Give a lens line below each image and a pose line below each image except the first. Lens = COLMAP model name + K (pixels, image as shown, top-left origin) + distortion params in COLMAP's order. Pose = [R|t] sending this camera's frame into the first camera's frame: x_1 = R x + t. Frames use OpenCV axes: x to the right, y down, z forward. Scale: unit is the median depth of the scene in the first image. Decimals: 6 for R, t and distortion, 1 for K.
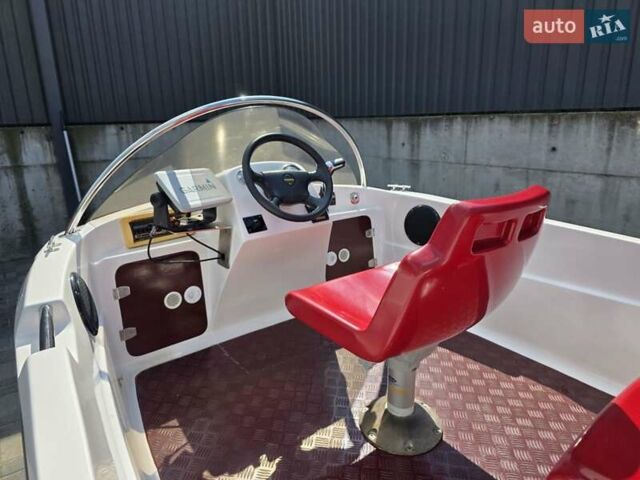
lens RADIAL K [[433.7, 0, 325.6], [0, 433.7, 241.0], [0, 0, 1]] dist [0.047415, -0.044427]
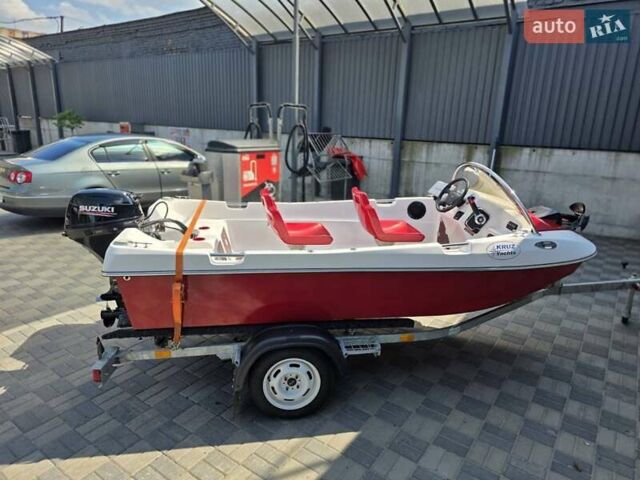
lens RADIAL K [[433.7, 0, 308.5], [0, 433.7, 247.2], [0, 0, 1]] dist [0.047415, -0.044427]
pose [[0.327030, 0.293627, -0.898240, 0.981383], [-0.291218, 0.935560, 0.199800, -0.051253], [0.899024, 0.196243, 0.391465, -0.223899]]
